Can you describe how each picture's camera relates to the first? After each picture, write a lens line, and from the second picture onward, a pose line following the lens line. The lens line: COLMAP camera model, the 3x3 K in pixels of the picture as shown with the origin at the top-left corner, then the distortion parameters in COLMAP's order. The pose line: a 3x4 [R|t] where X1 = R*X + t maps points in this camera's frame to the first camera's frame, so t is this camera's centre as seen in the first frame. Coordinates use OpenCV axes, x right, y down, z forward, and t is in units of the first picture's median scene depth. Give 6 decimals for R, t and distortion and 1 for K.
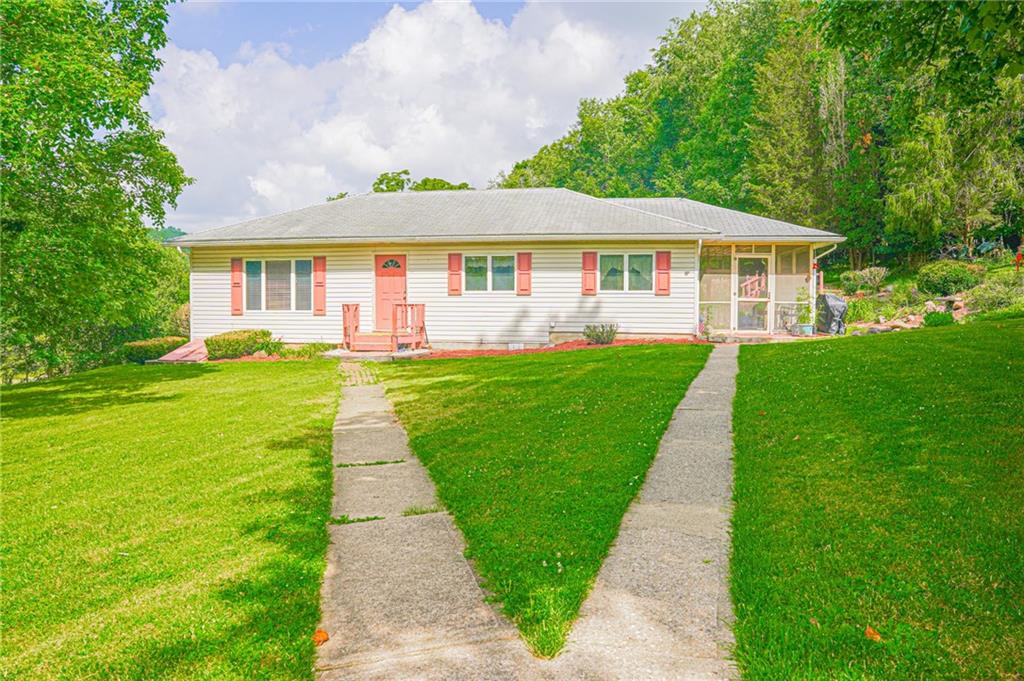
lens RADIAL K [[738.5, 0, 510.8], [0, 738.5, 325.8], [0, 0, 1]] dist [-0.140610, 0.118327]
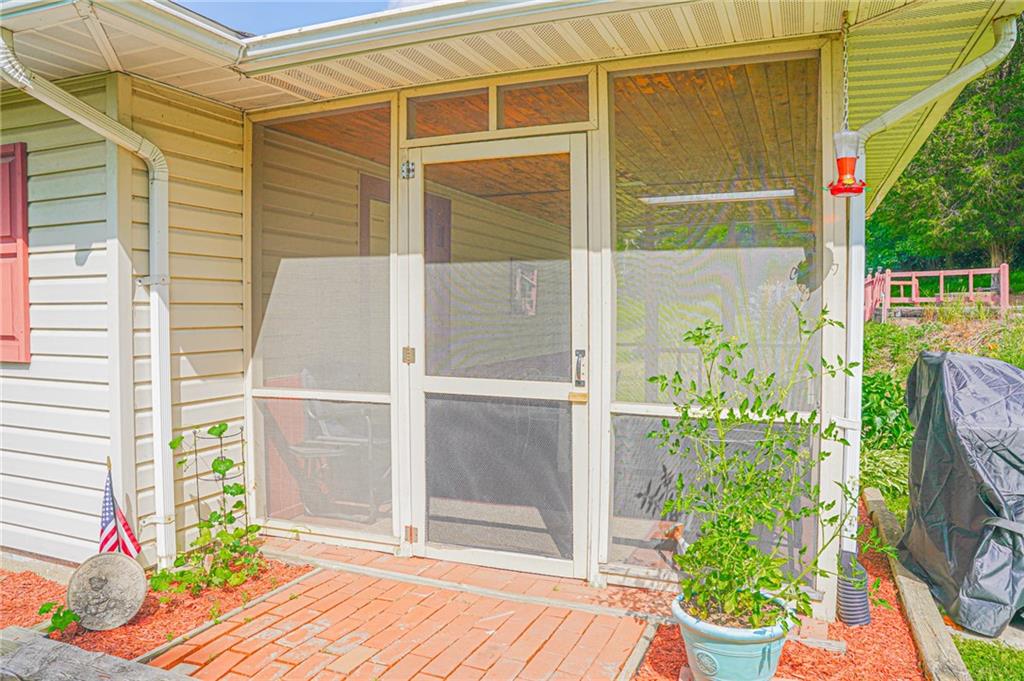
lens RADIAL K [[719.6, 0, 513.7], [0, 719.6, 329.2], [0, 0, 1]] dist [-0.129979, 0.109191]
pose [[0.972847, 0.003677, -0.231420, 0.368681], [-0.003326, 0.999993, 0.001904, -0.049722], [0.231426, -0.001083, 0.972852, 0.804449]]
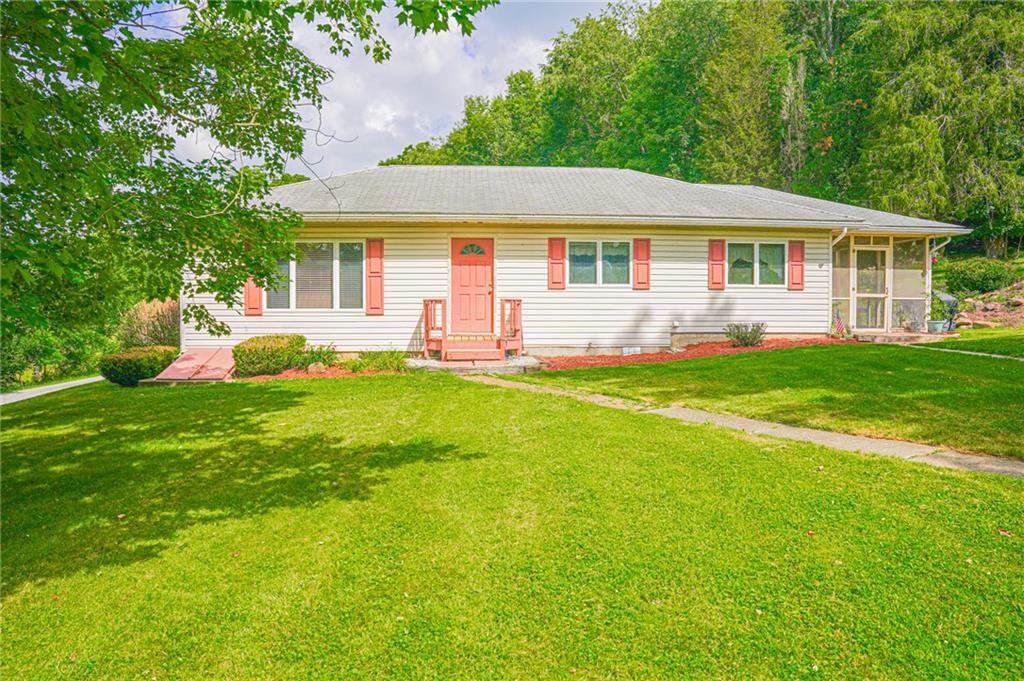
lens RADIAL K [[719.6, 0, 513.7], [0, 719.6, 329.2], [0, 0, 1]] dist [-0.129979, 0.109191]
pose [[0.967762, -0.010069, 0.251666, -0.322031], [0.010021, 0.999949, 0.001471, 0.001023], [-0.251668, 0.001098, 0.967813, 0.247000]]
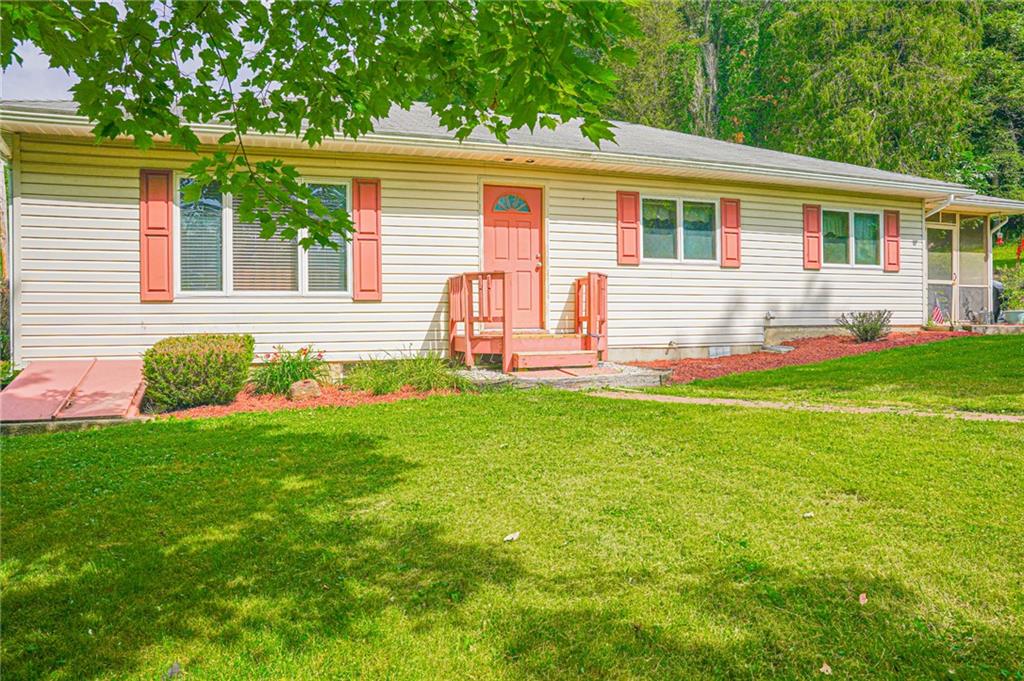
lens RADIAL K [[719.6, 0, 513.7], [0, 719.6, 329.2], [0, 0, 1]] dist [-0.129979, 0.109191]
pose [[0.861568, -0.014200, 0.507443, -0.432268], [0.028261, 0.999400, -0.020017, 0.016302], [-0.506854, 0.031587, 0.861453, 0.574345]]
